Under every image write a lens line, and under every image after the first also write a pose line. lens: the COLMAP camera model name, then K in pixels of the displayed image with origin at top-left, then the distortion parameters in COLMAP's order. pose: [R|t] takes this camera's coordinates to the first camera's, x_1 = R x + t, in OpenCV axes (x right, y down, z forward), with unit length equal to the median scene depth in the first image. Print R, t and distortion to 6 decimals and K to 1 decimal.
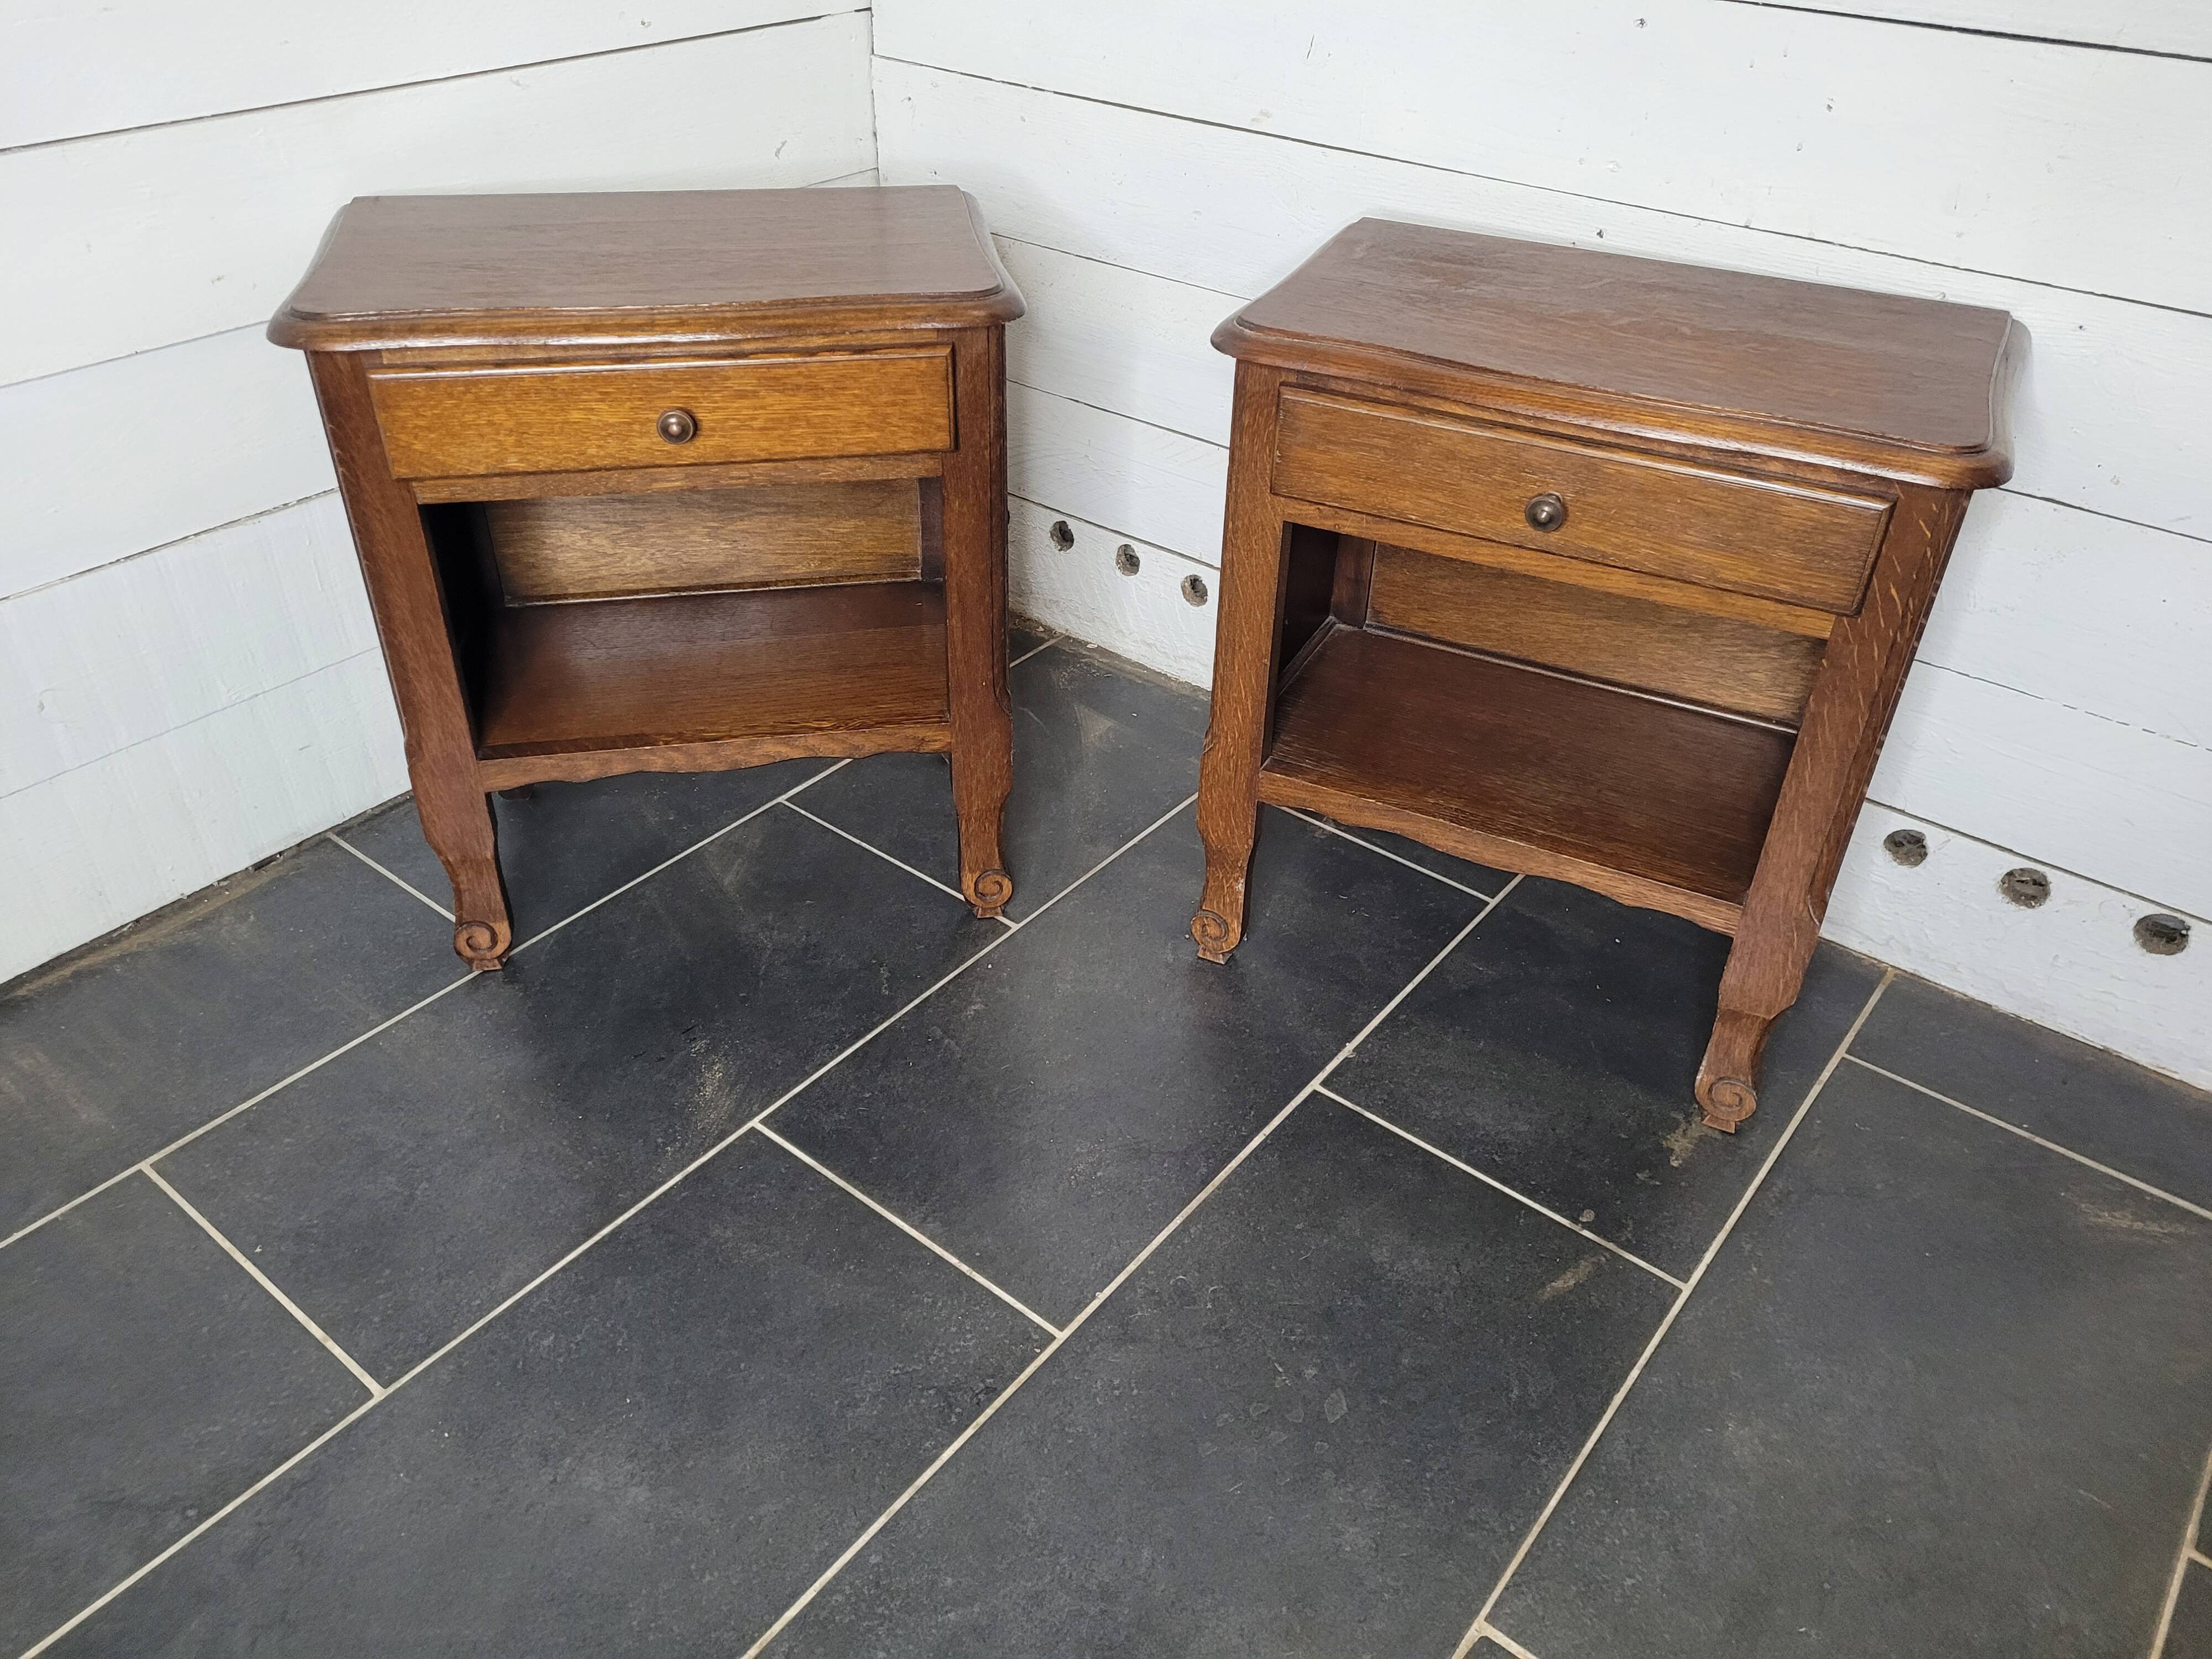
lens RADIAL K [[1644.6, 0, 1111.6], [0, 1644.6, 806.6], [0, 0, 1]] dist [0.056798, -0.056044]
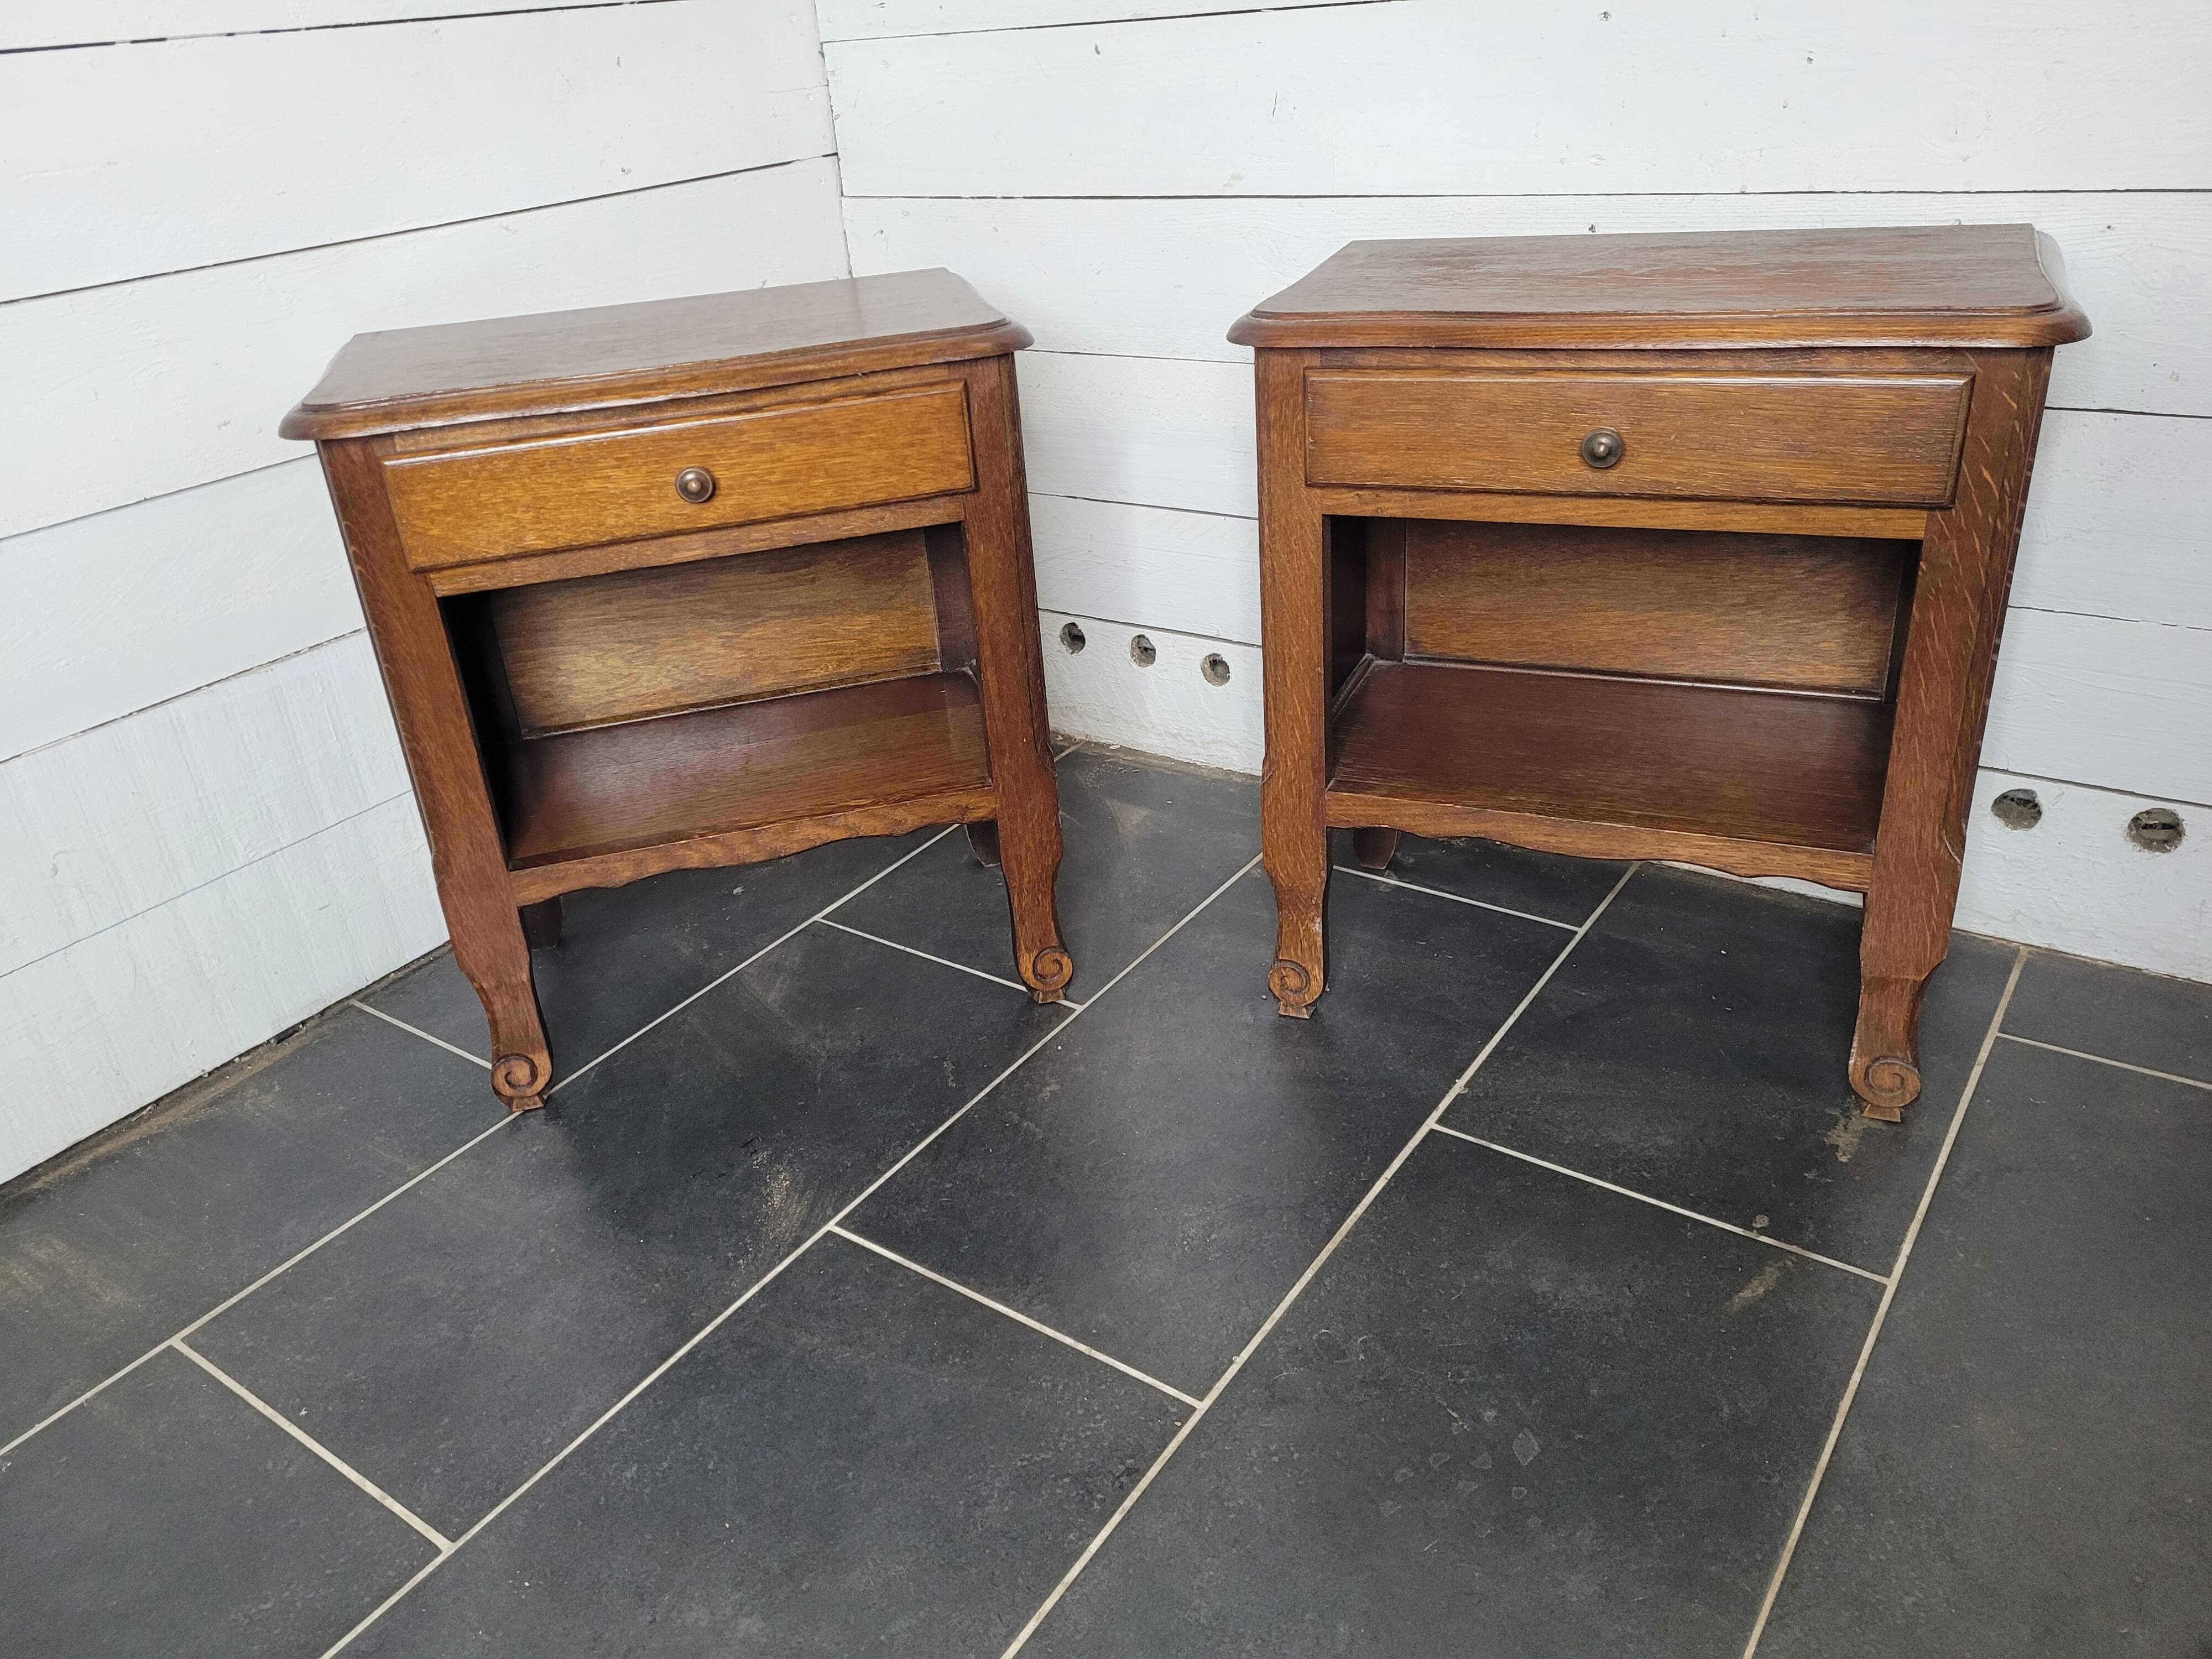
lens RADIAL K [[1644.6, 0, 1071.2], [0, 1644.6, 786.6], [0, 0, 1]] dist [0.056798, -0.056044]
pose [[0.993623, -0.112564, -0.006564, -0.051791], [0.110210, 0.981846, -0.154377, 0.112177], [0.023822, 0.152669, 0.987990, 0.062690]]
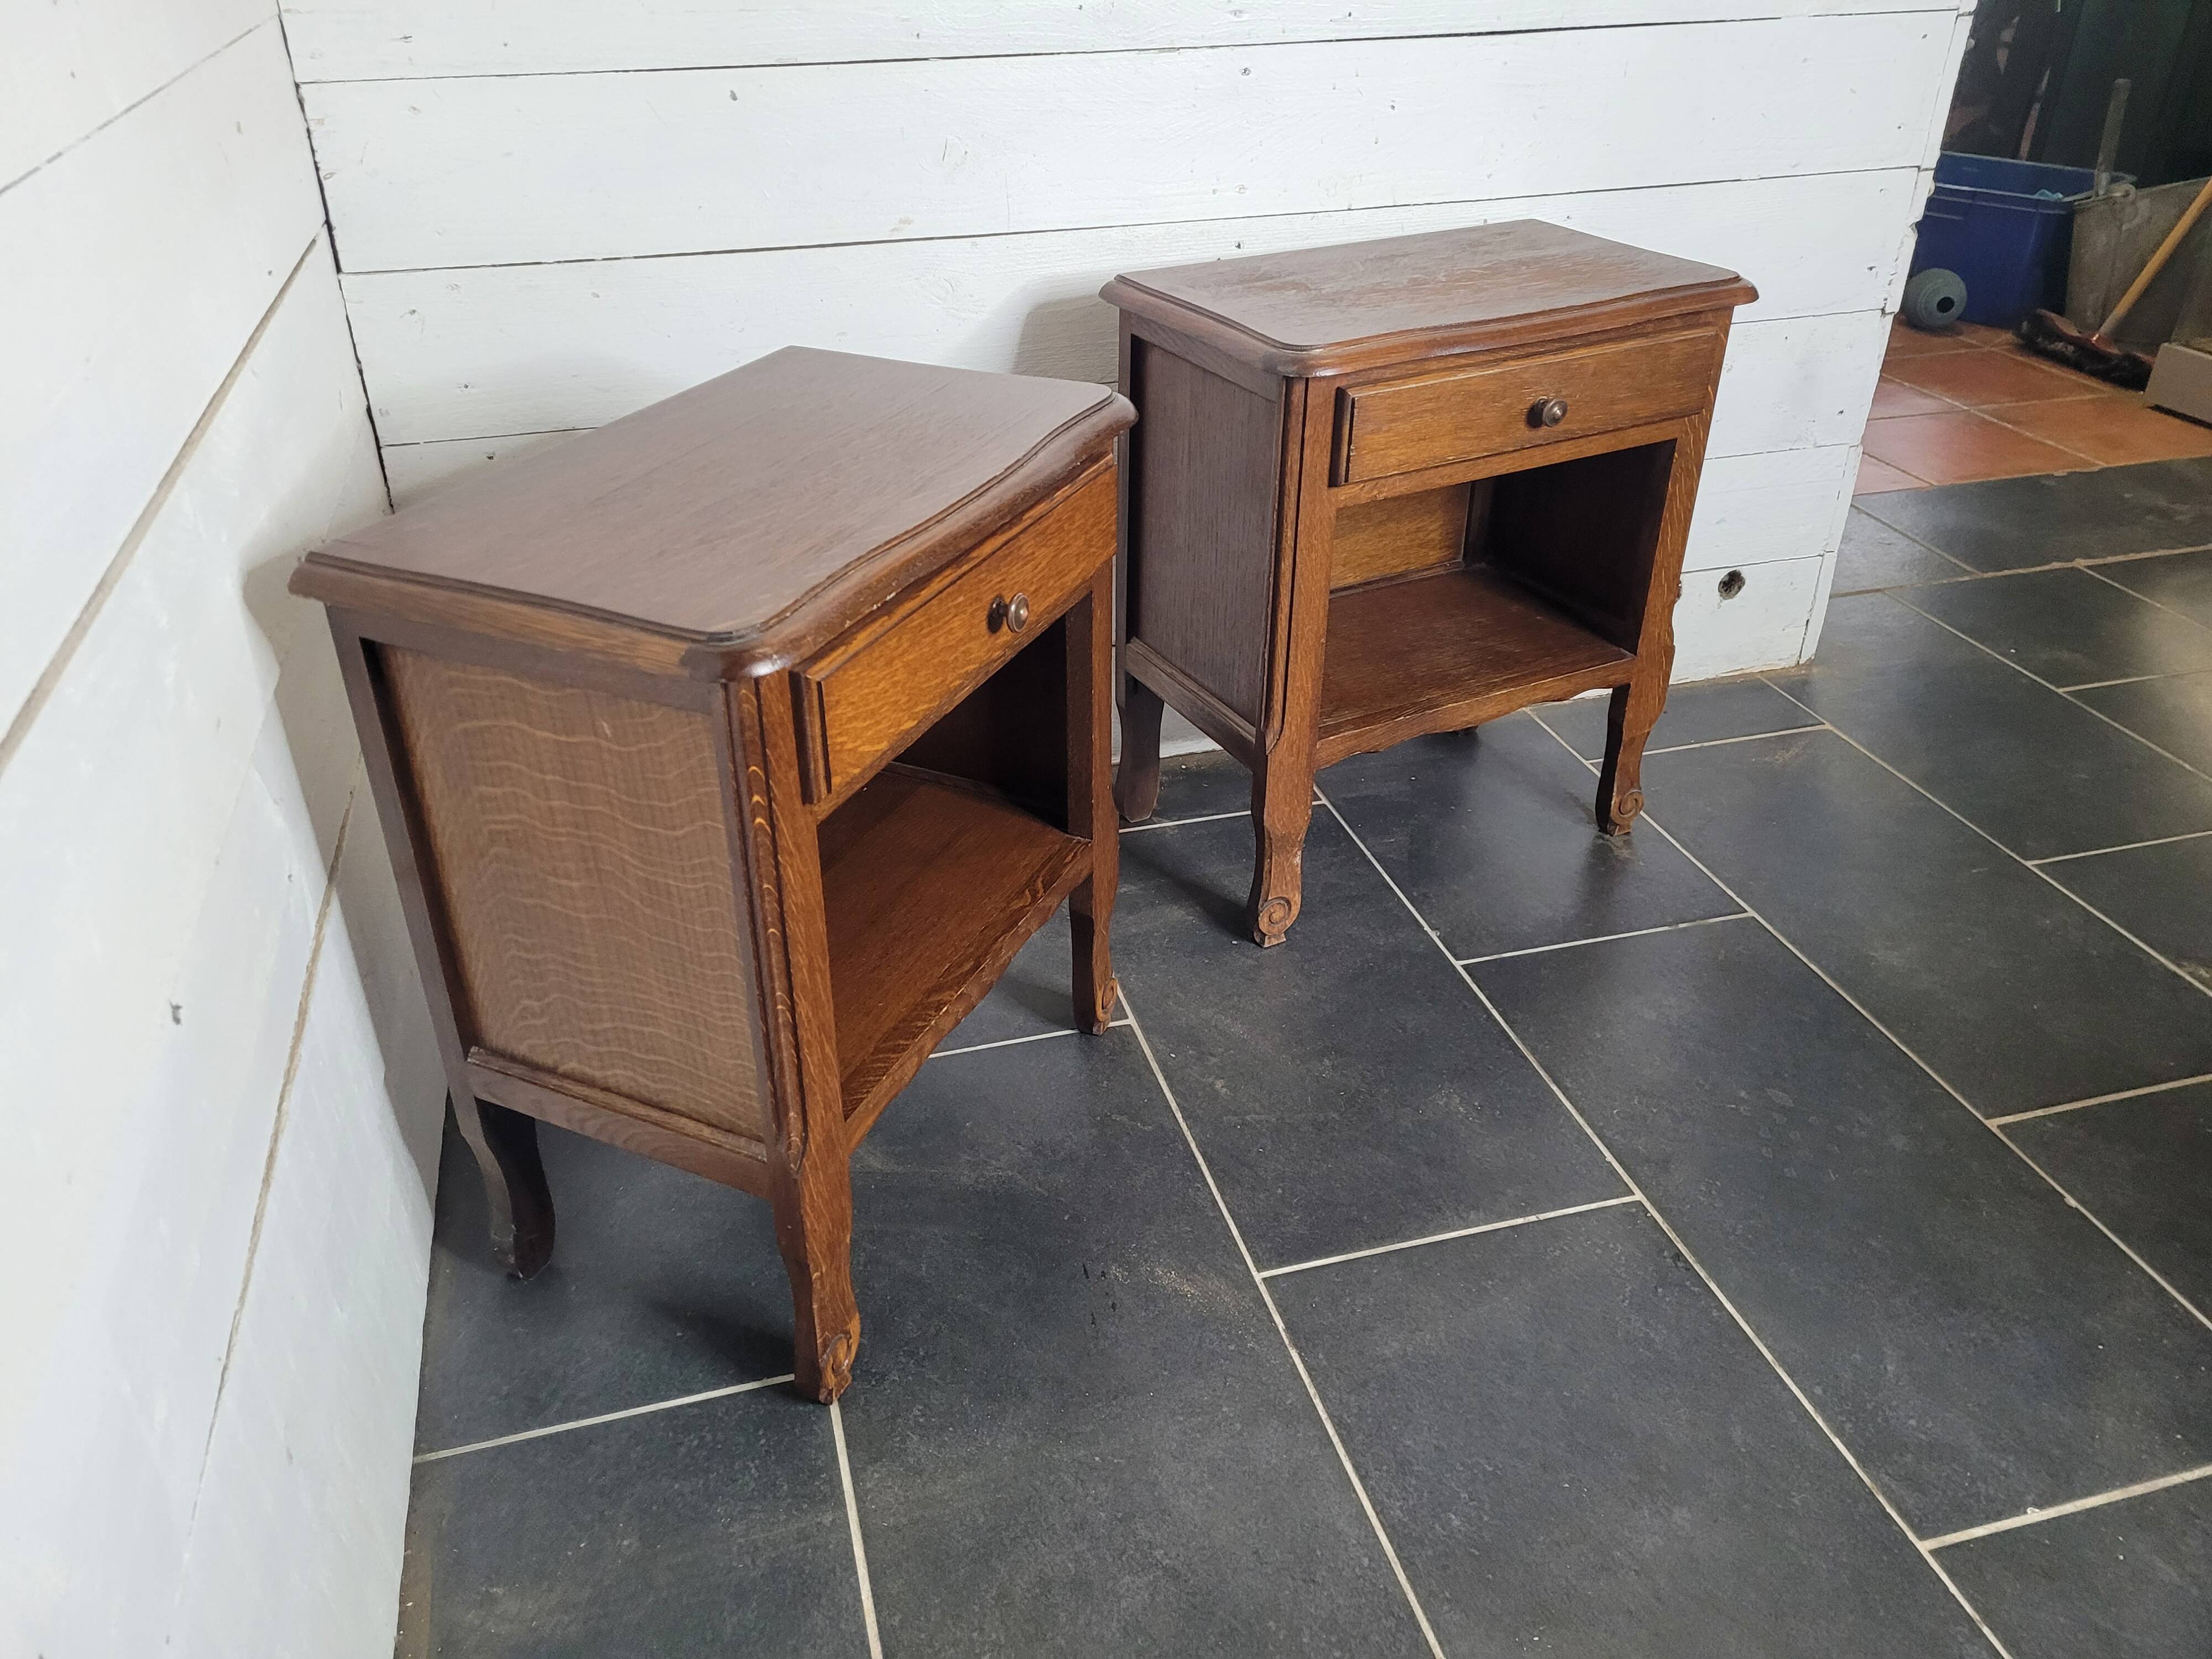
lens RADIAL K [[1644.6, 0, 1066.7], [0, 1644.6, 797.9], [0, 0, 1]] dist [0.056798, -0.056044]
pose [[0.597306, -0.428373, 0.678028, -0.833764], [0.477543, 0.869169, 0.128445, -0.226576], [-0.644343, 0.247066, 0.723727, 0.332301]]
